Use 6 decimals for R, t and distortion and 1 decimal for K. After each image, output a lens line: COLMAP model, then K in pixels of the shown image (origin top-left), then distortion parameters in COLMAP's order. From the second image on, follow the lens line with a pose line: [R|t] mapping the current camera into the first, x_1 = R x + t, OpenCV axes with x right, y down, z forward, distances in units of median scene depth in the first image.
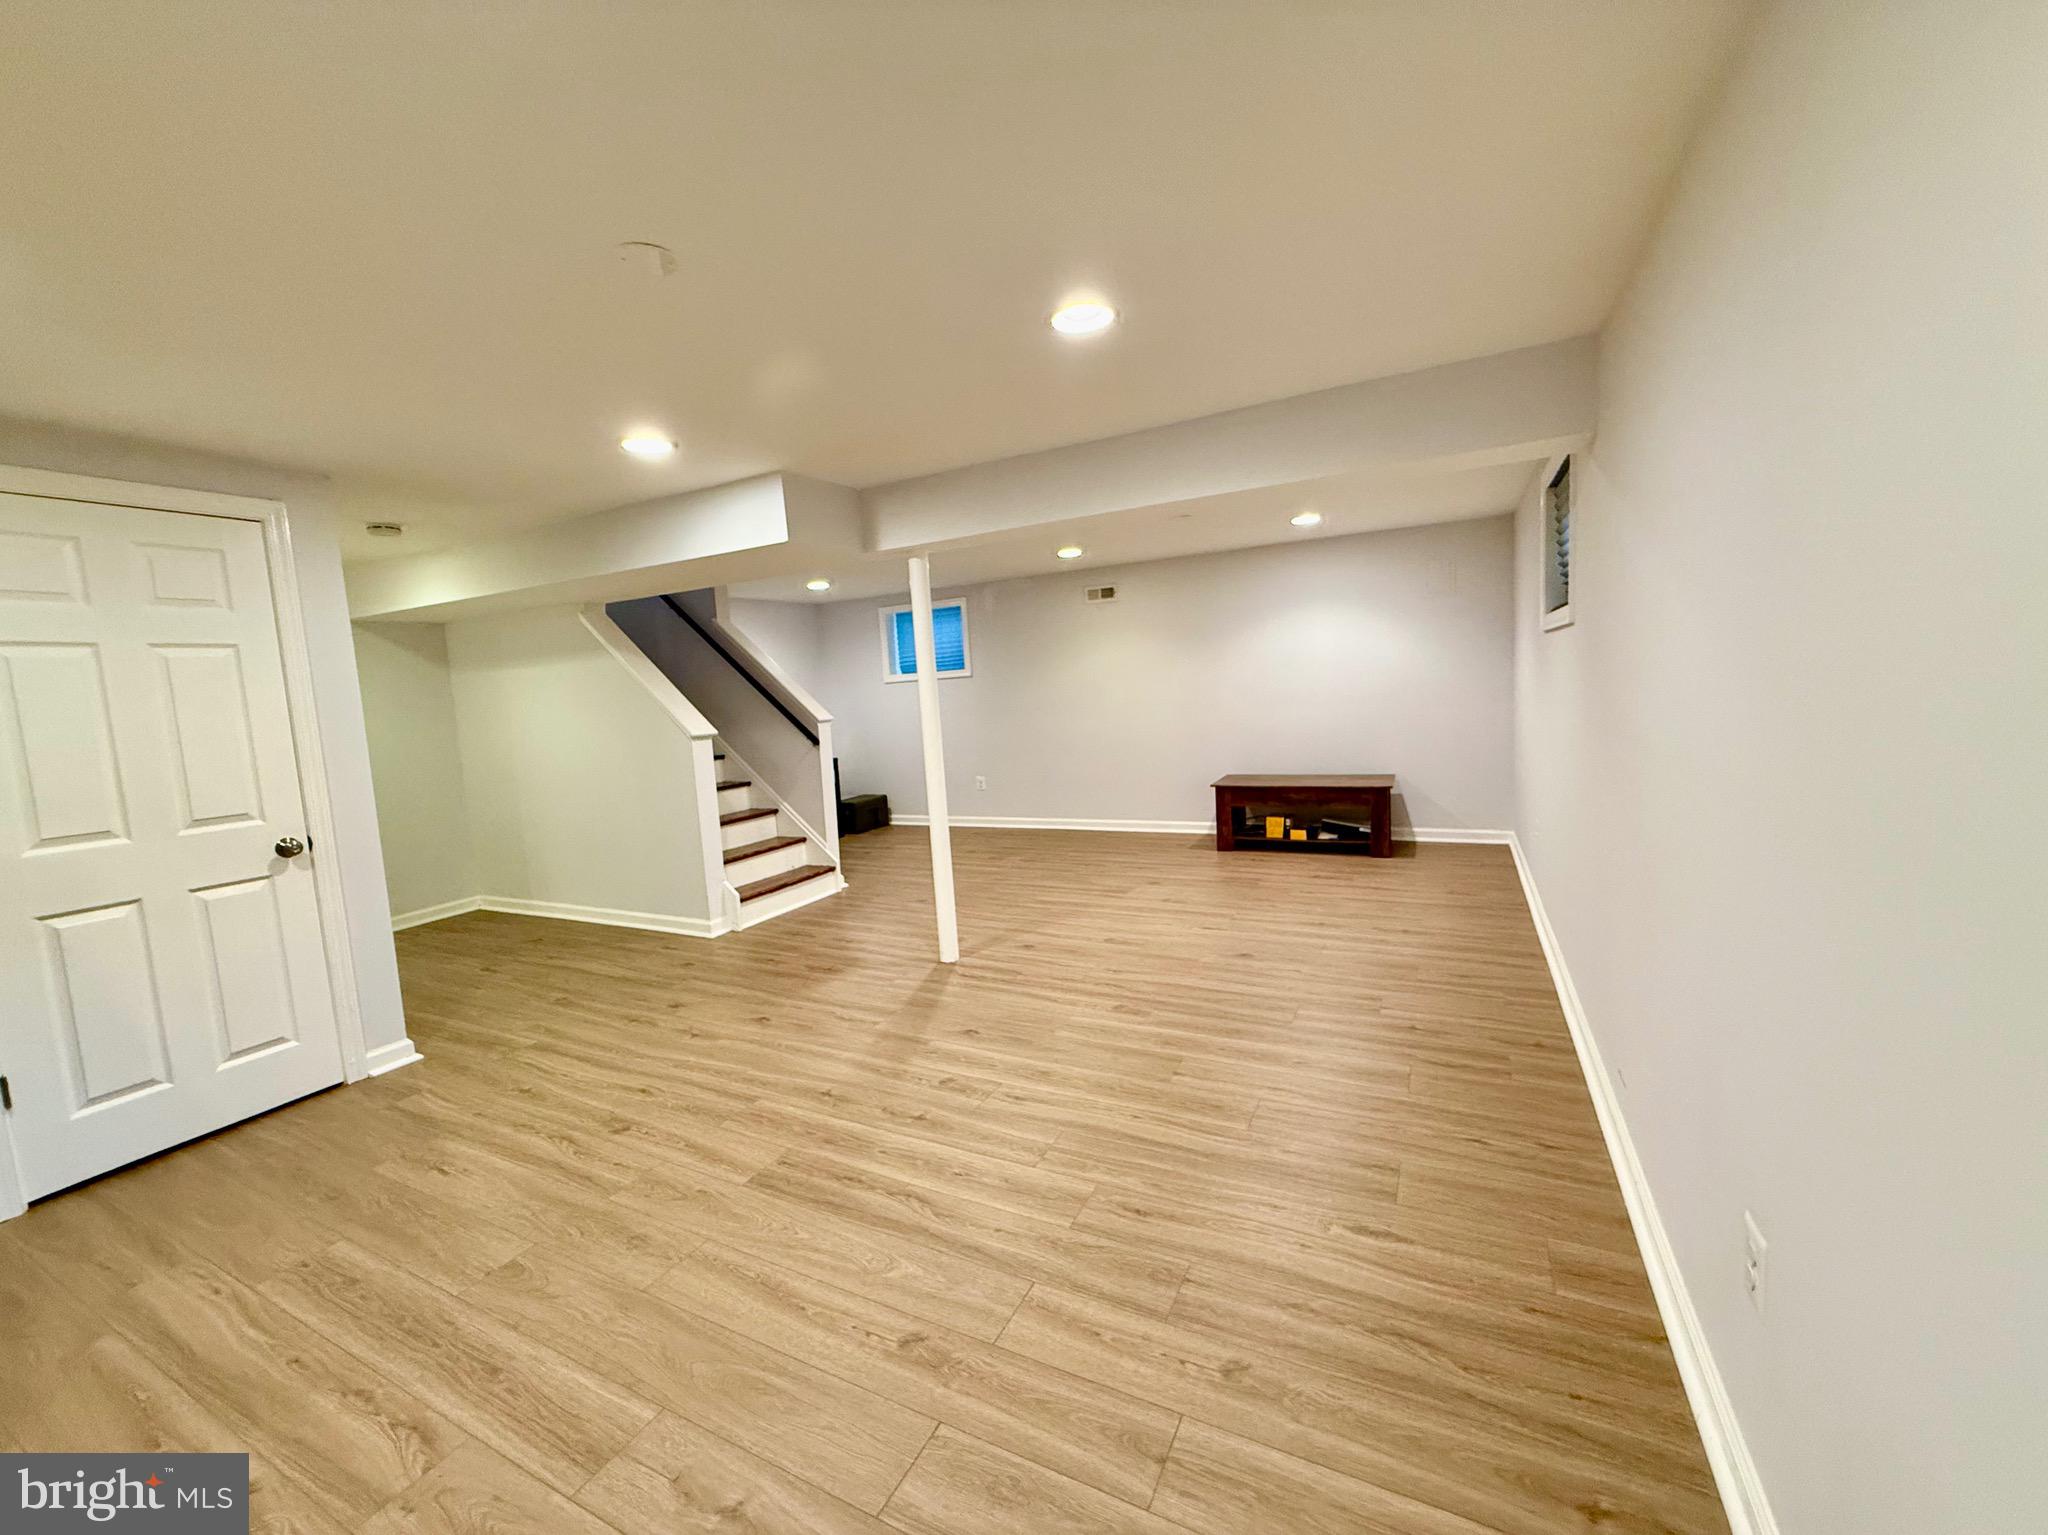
lens RADIAL K [[815.3, 0, 1018.4], [0, 815.3, 766.6], [0, 0, 1]] dist [-0.000263, 0.000349]
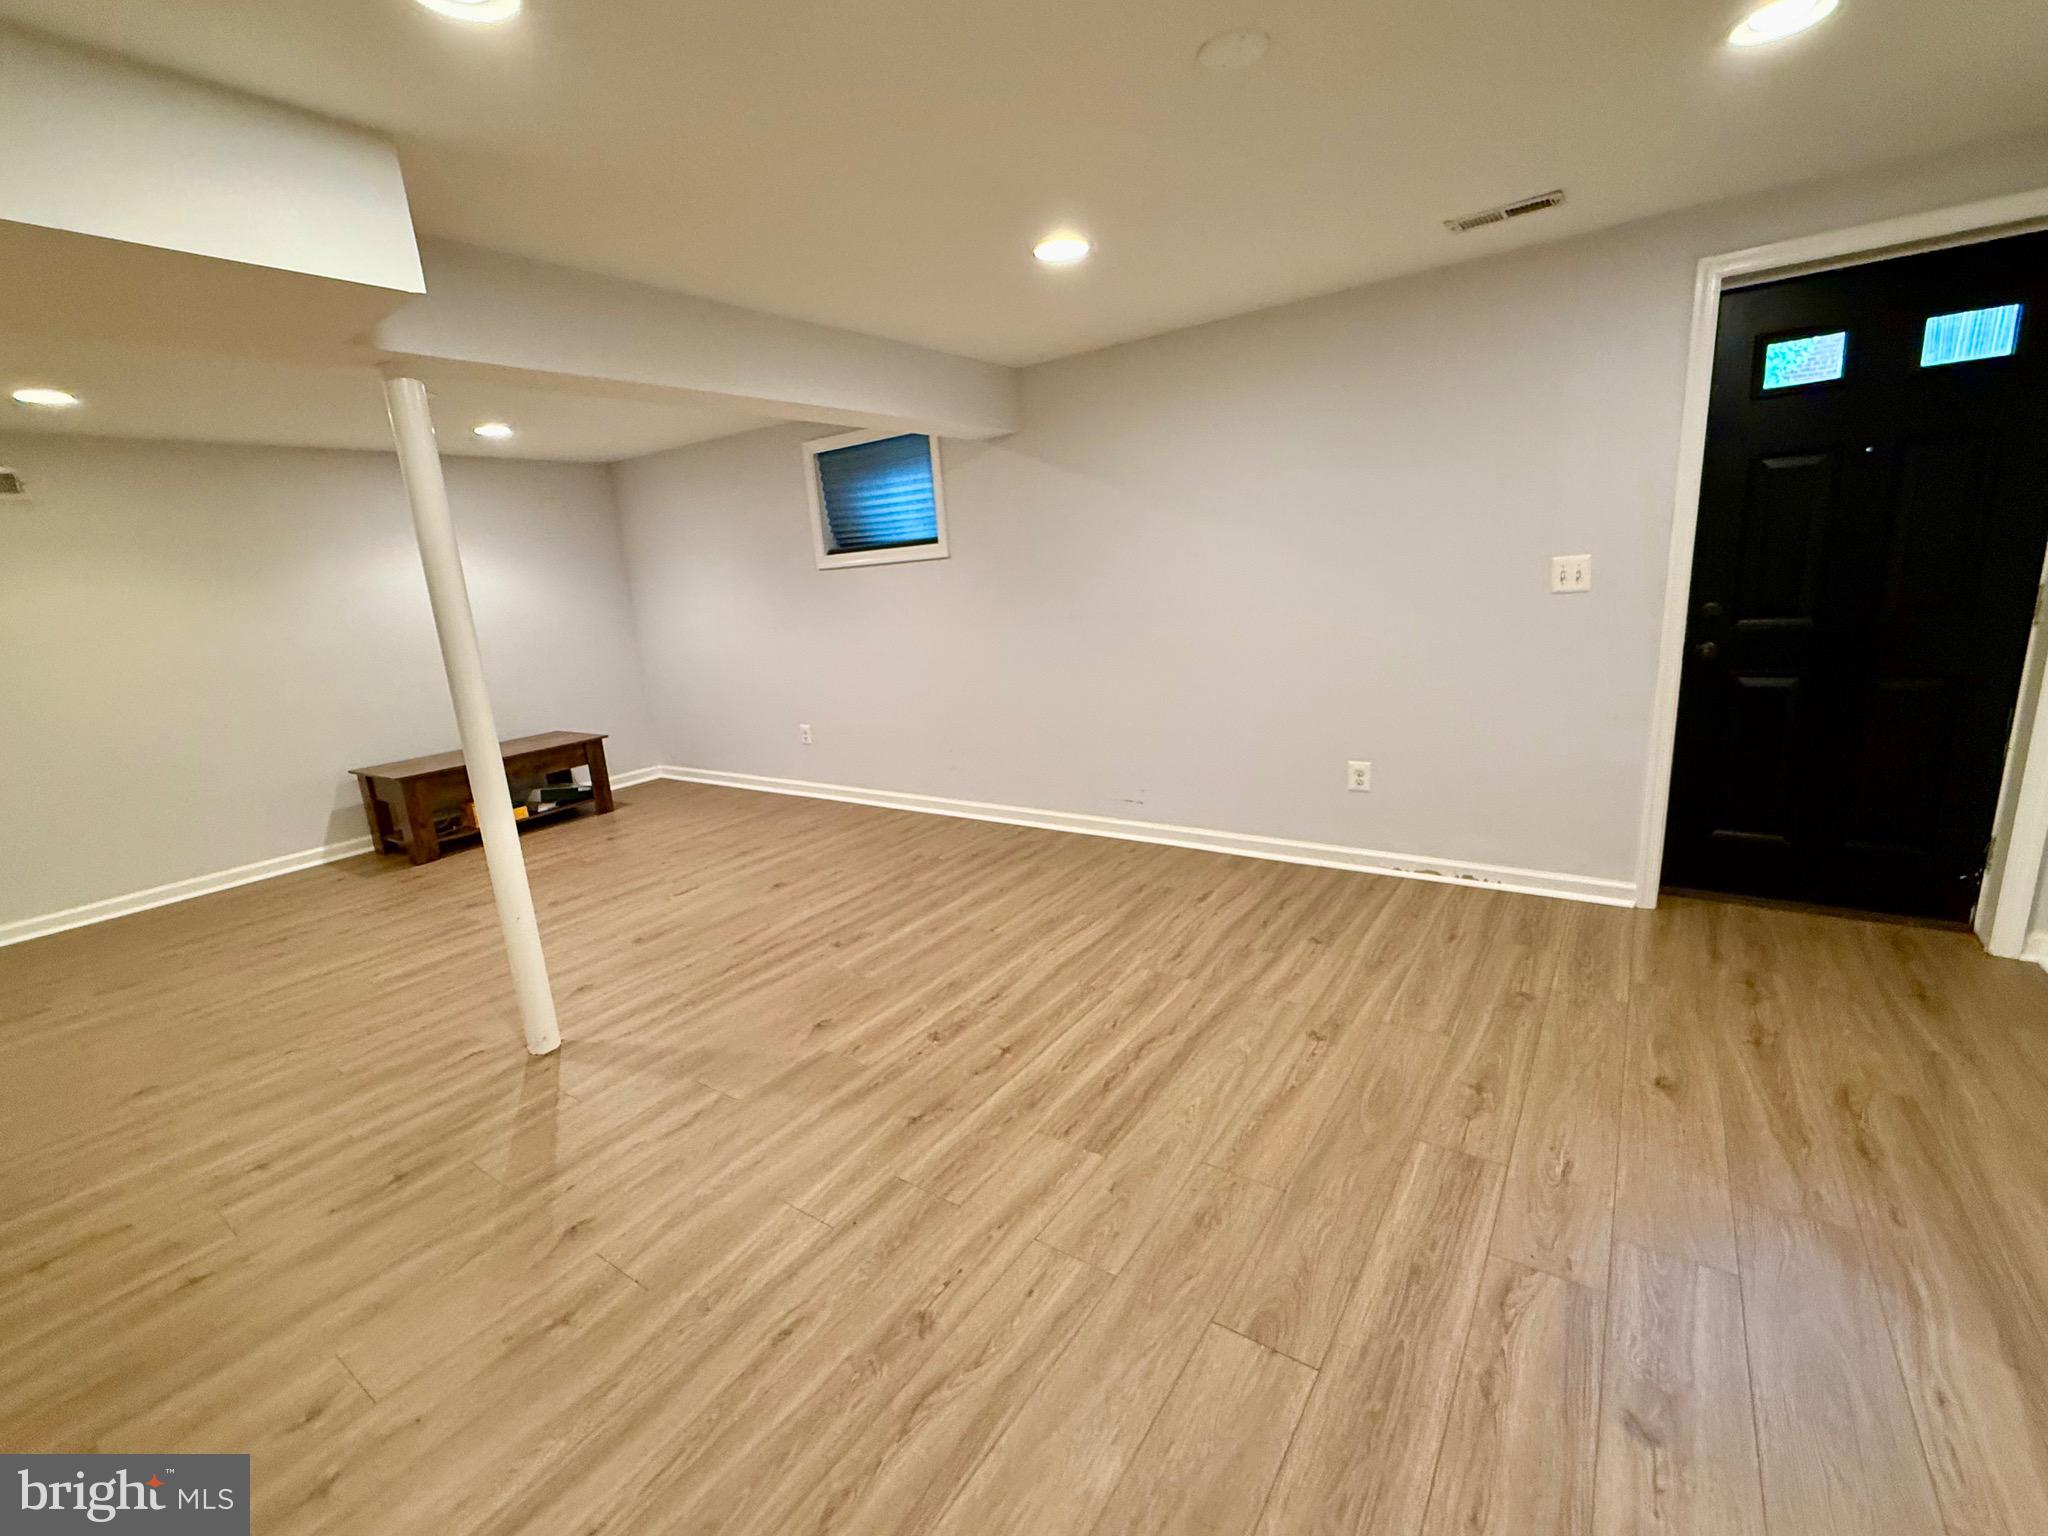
lens RADIAL K [[875.4, 0, 1018.4], [0, 875.4, 764.8], [0, 0, 1]] dist [-0.001009, -0.000562]
pose [[0.141360, -0.167271, 0.975724, -0.954038], [0.164879, 0.975833, 0.143402, -0.019615], [-0.976131, 0.140605, 0.165523, 0.723372]]
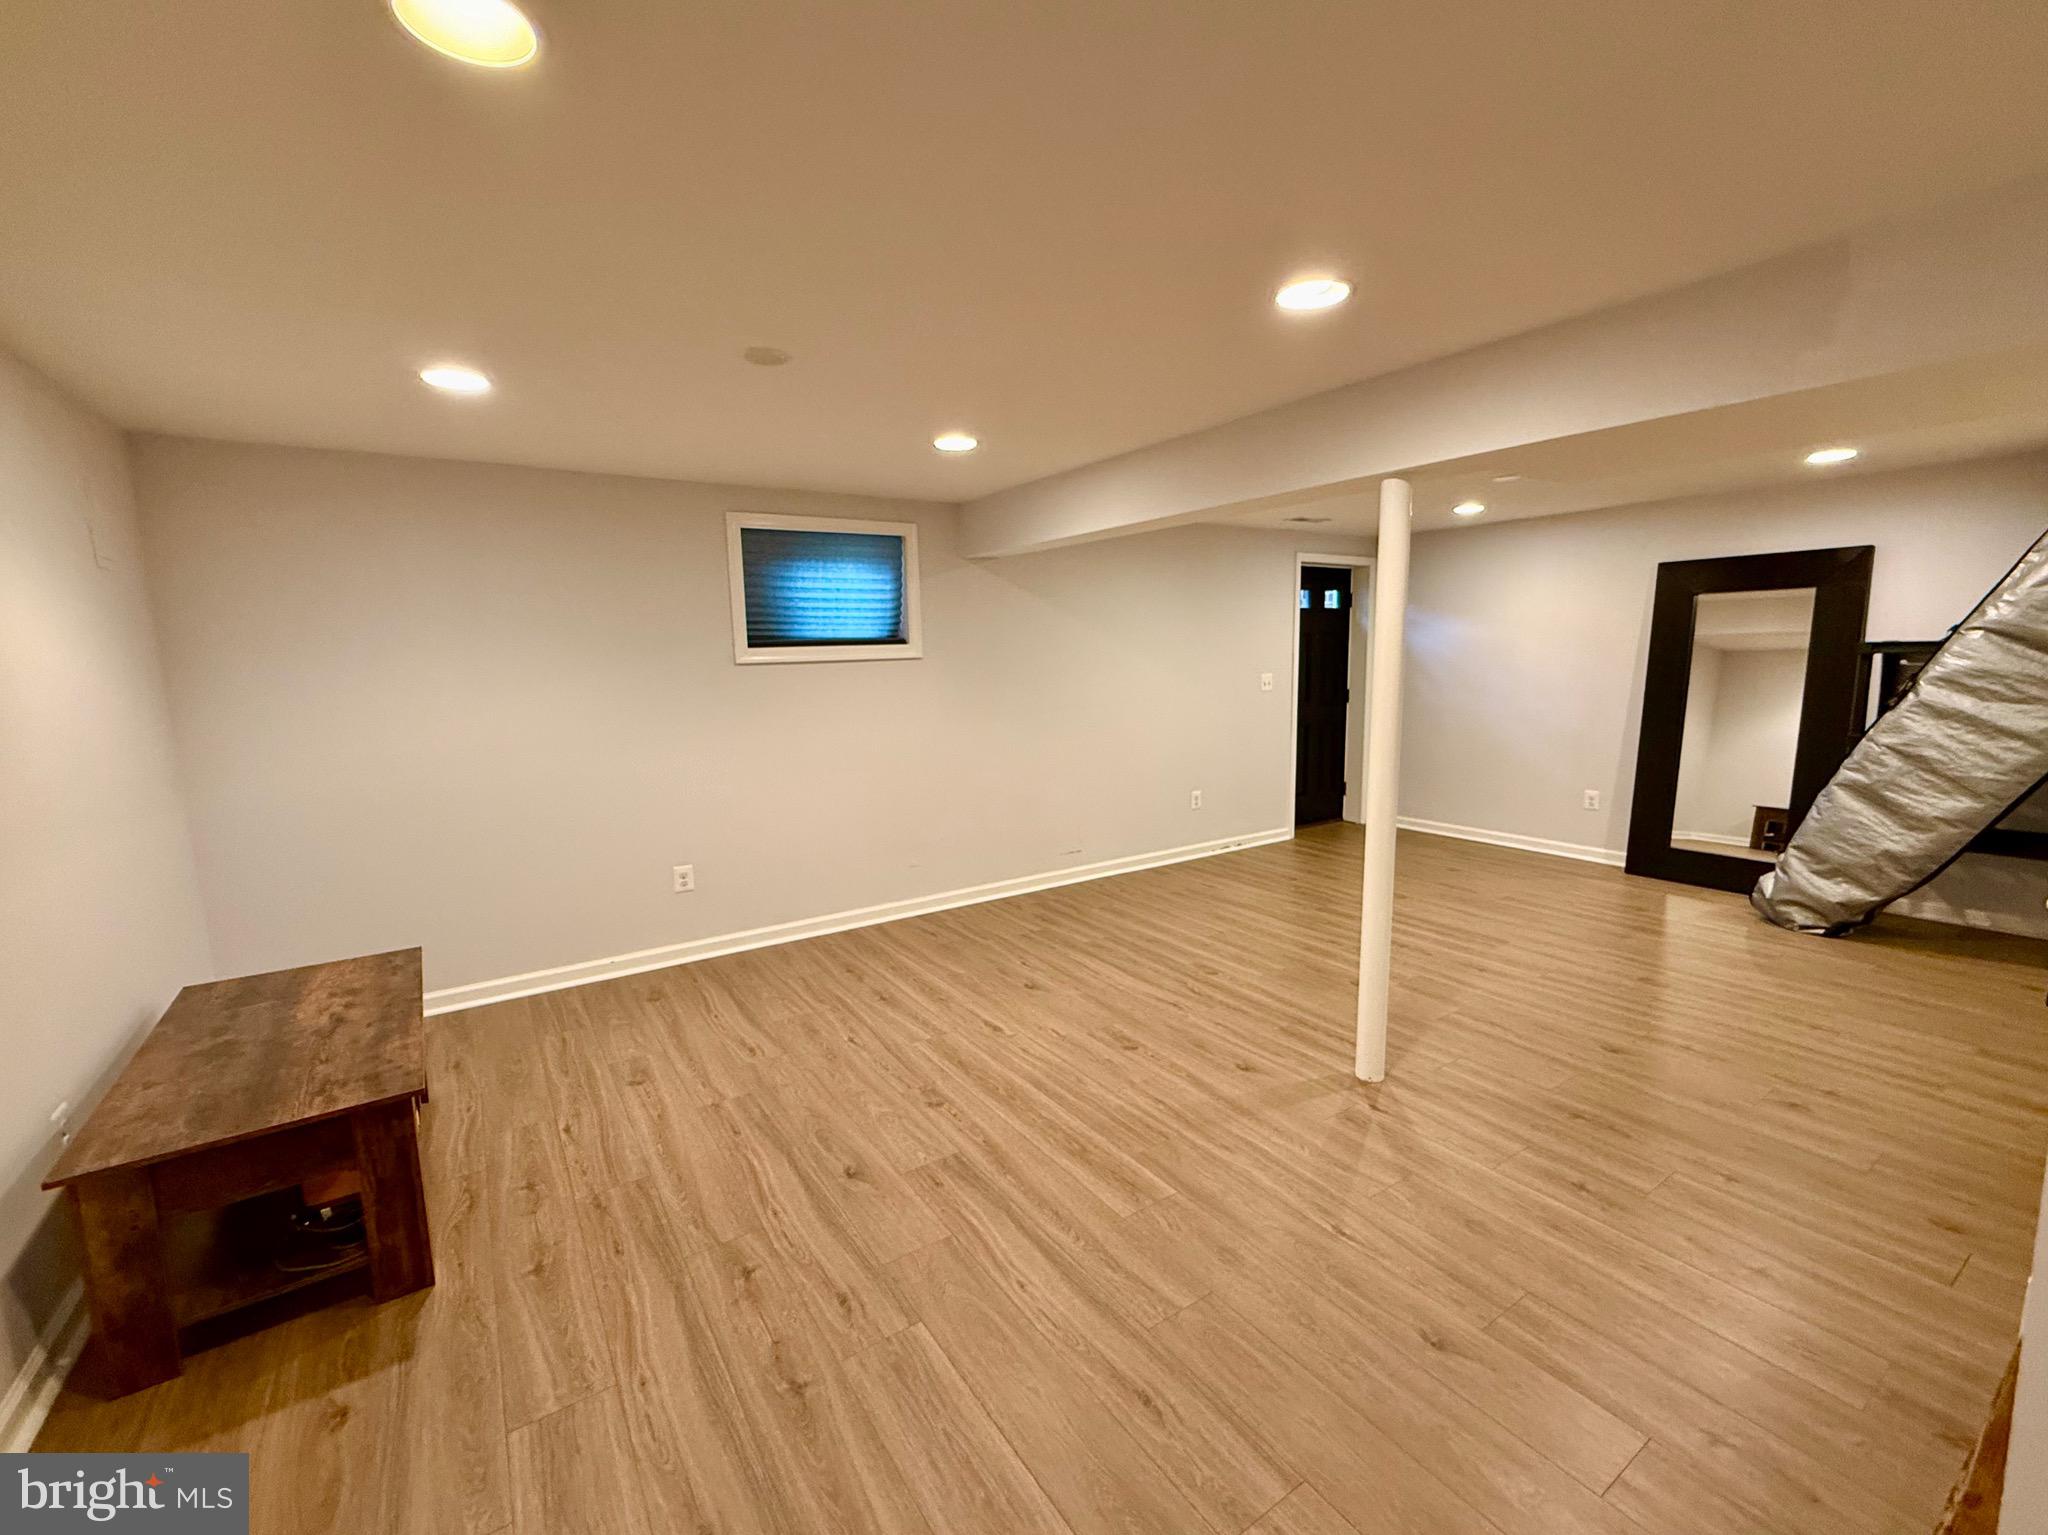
lens RADIAL K [[849.4, 0, 1008.3], [0, 849.4, 776.6], [0, 0, 1]] dist [0.000281, 0.000260]
pose [[-0.862282, 0.001477, 0.506426, -0.270819], [0.124224, 0.970062, 0.208683, -0.292712], [-0.490956, 0.242854, -0.836651, 2.459001]]
